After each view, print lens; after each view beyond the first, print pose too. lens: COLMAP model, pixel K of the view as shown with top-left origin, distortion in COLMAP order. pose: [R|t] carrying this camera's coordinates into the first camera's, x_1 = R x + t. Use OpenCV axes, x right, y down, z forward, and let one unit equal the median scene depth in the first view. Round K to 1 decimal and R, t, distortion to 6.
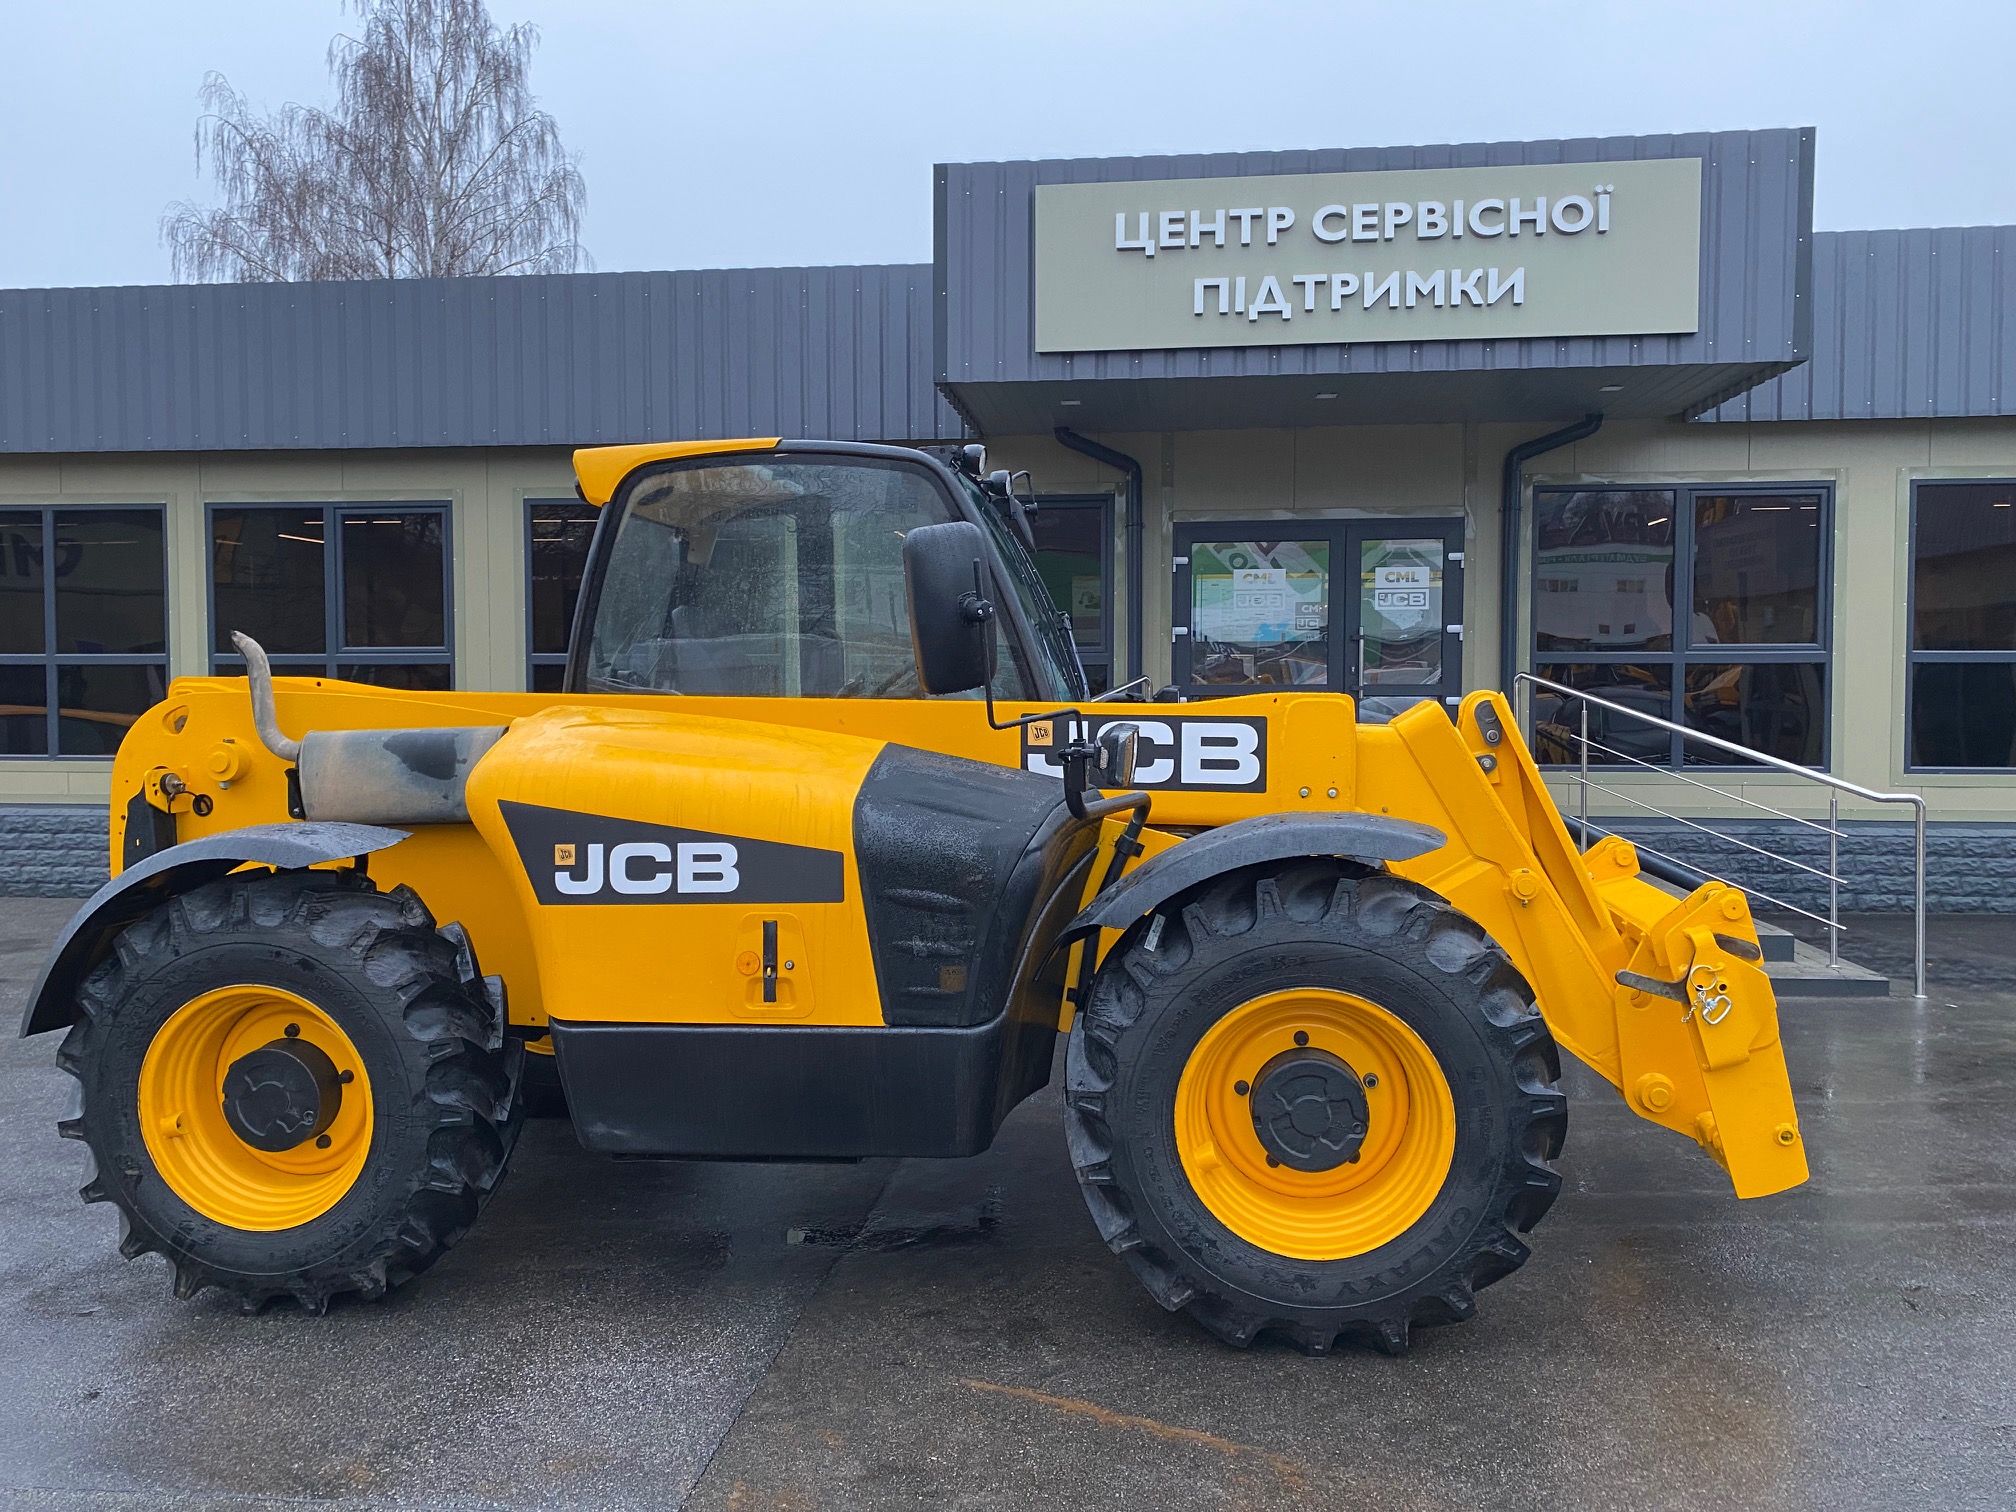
lens RADIAL K [[1510.8, 0, 1005.4], [0, 1510.8, 764.9], [0, 0, 1]] dist [0.054128, -0.070598]
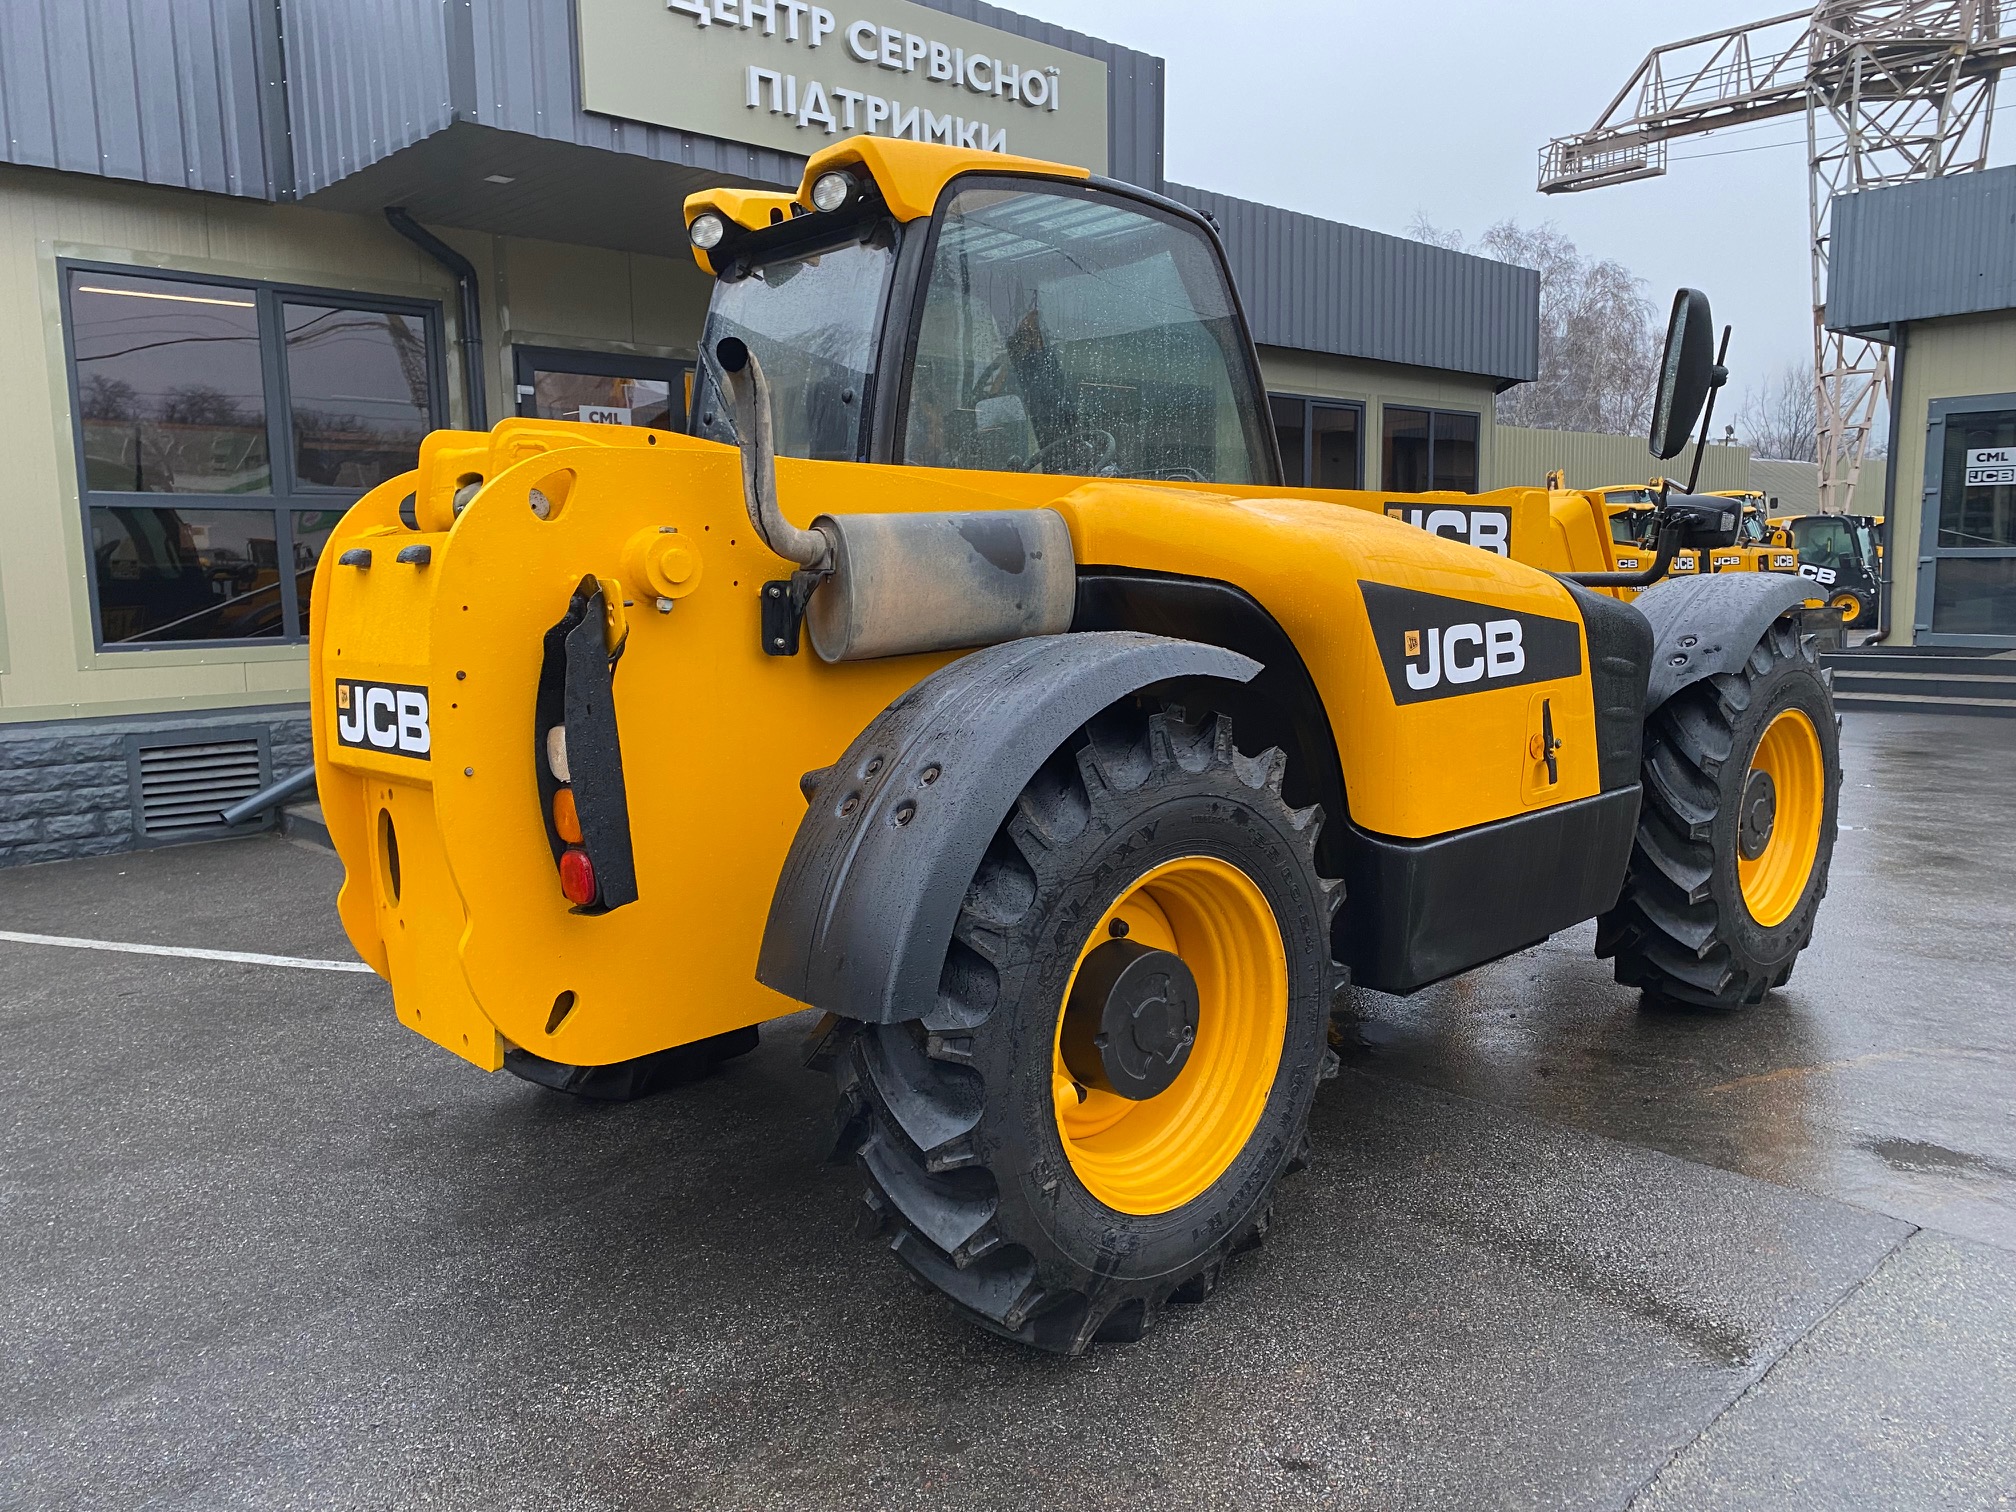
lens RADIAL K [[1532.9, 0, 979.9], [0, 1532.9, 752.2], [0, 0, 1]] dist [0.040796, -0.002155]
pose [[0.644324, -0.103619, 0.757700, -0.941748], [0.060694, 0.994582, 0.084401, 0.027830], [-0.762341, -0.008394, 0.647122, 0.540228]]
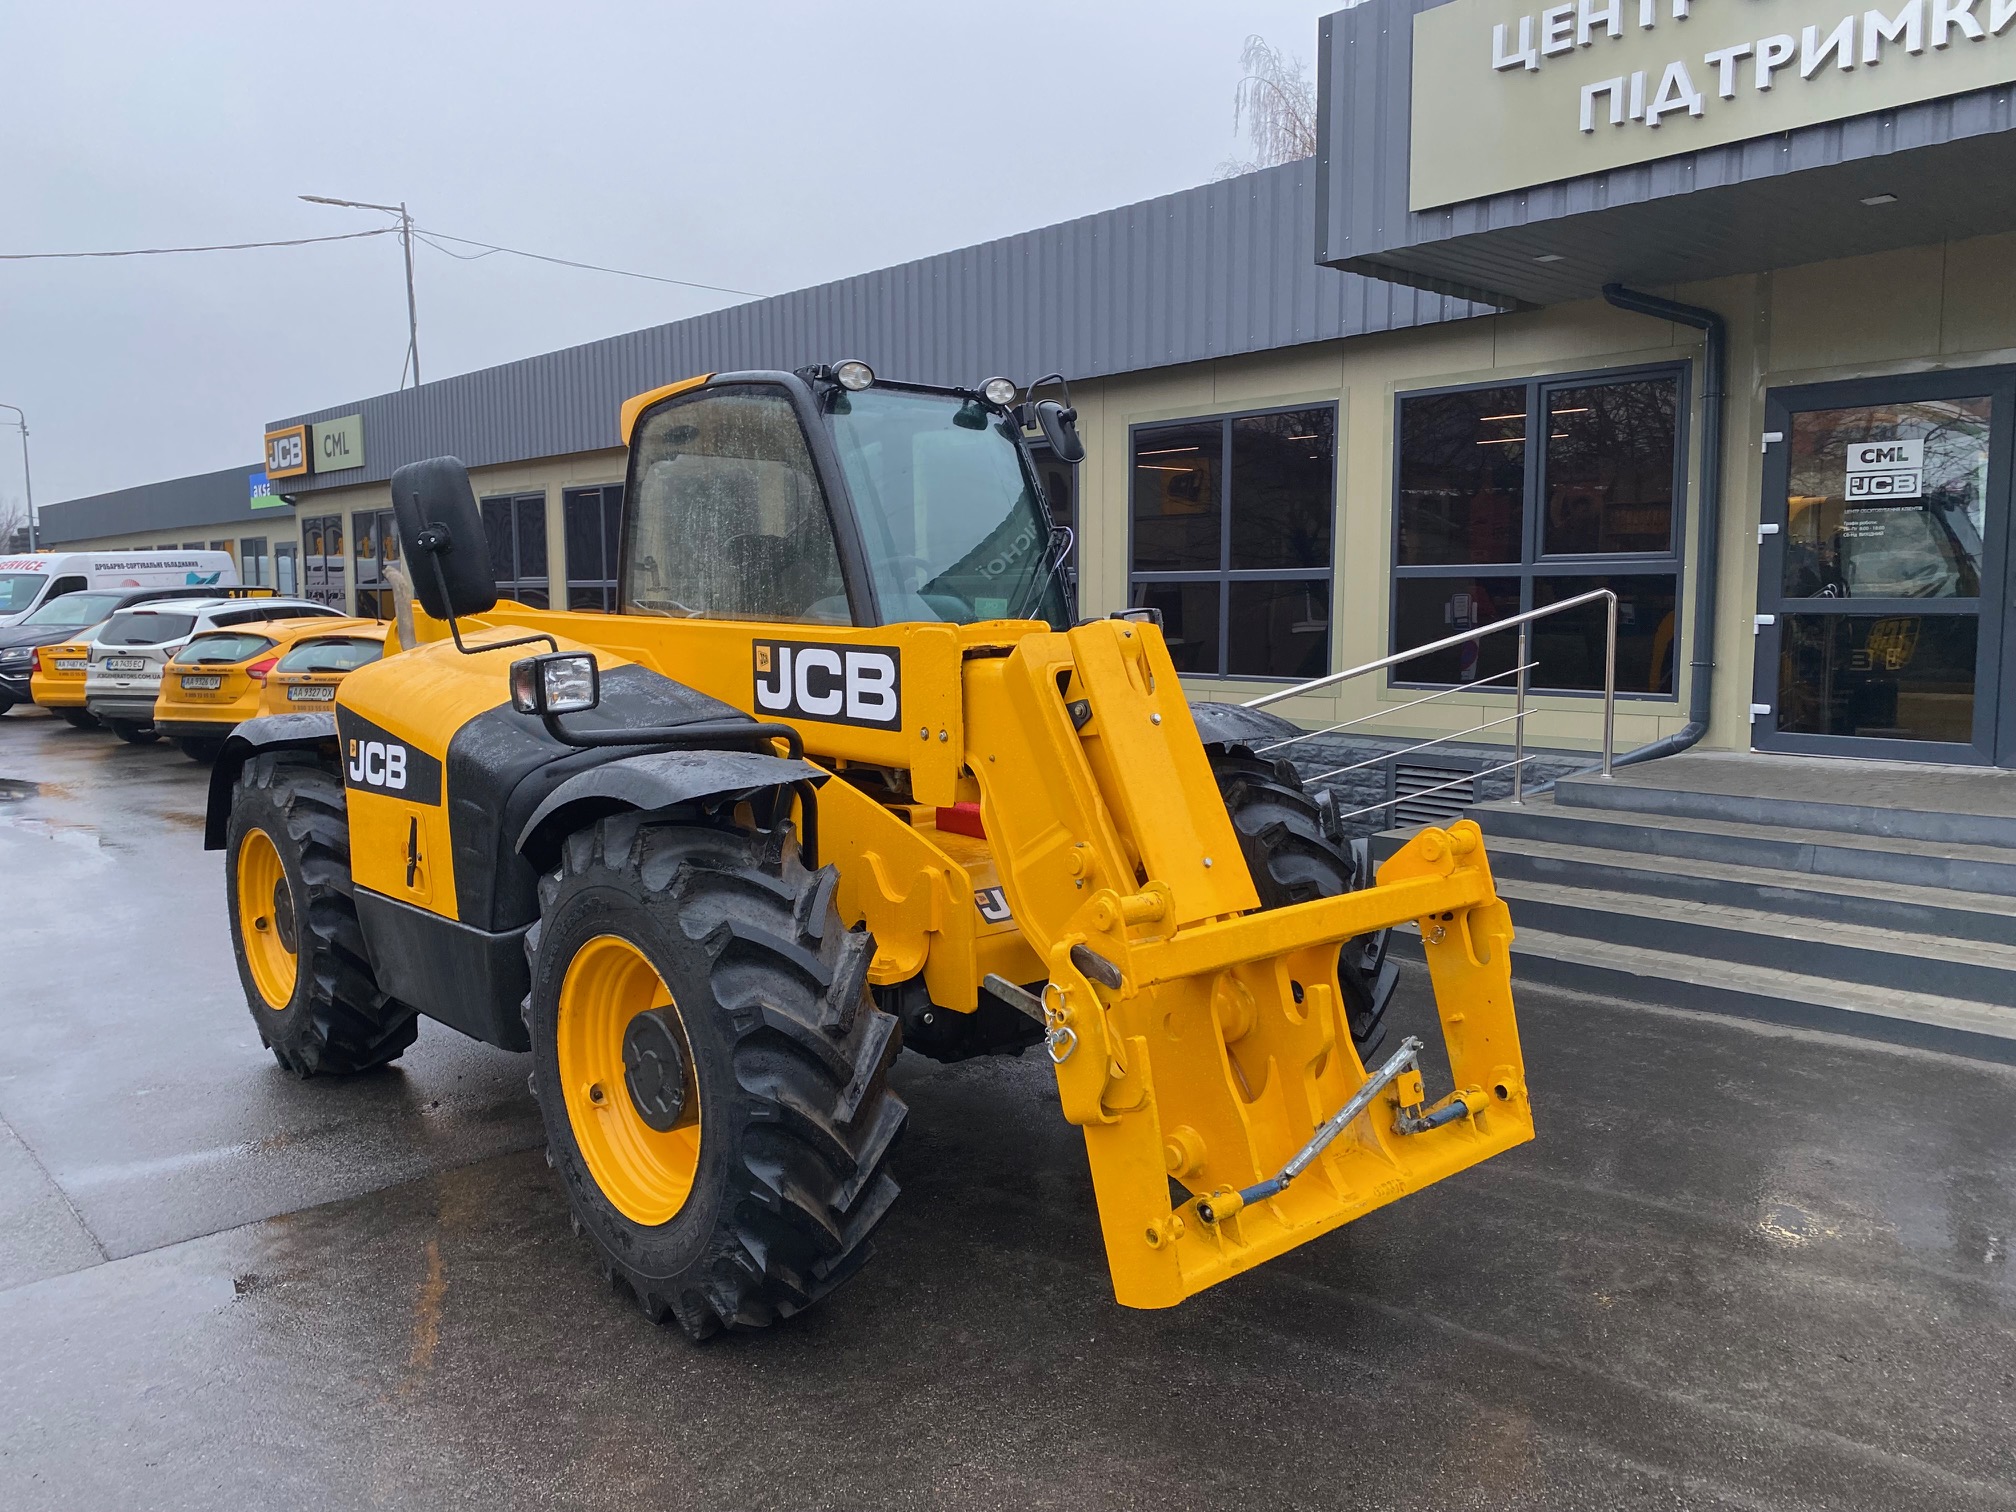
lens RADIAL K [[1526.5, 0, 1017.6], [0, 1526.5, 748.4], [0, 0, 1]] dist [0.012775, -0.000537]
pose [[0.761077, 0.062845, -0.645610, 0.788794], [-0.030406, 0.997658, 0.061271, -0.028783], [0.647948, -0.027002, 0.761206, 0.345347]]
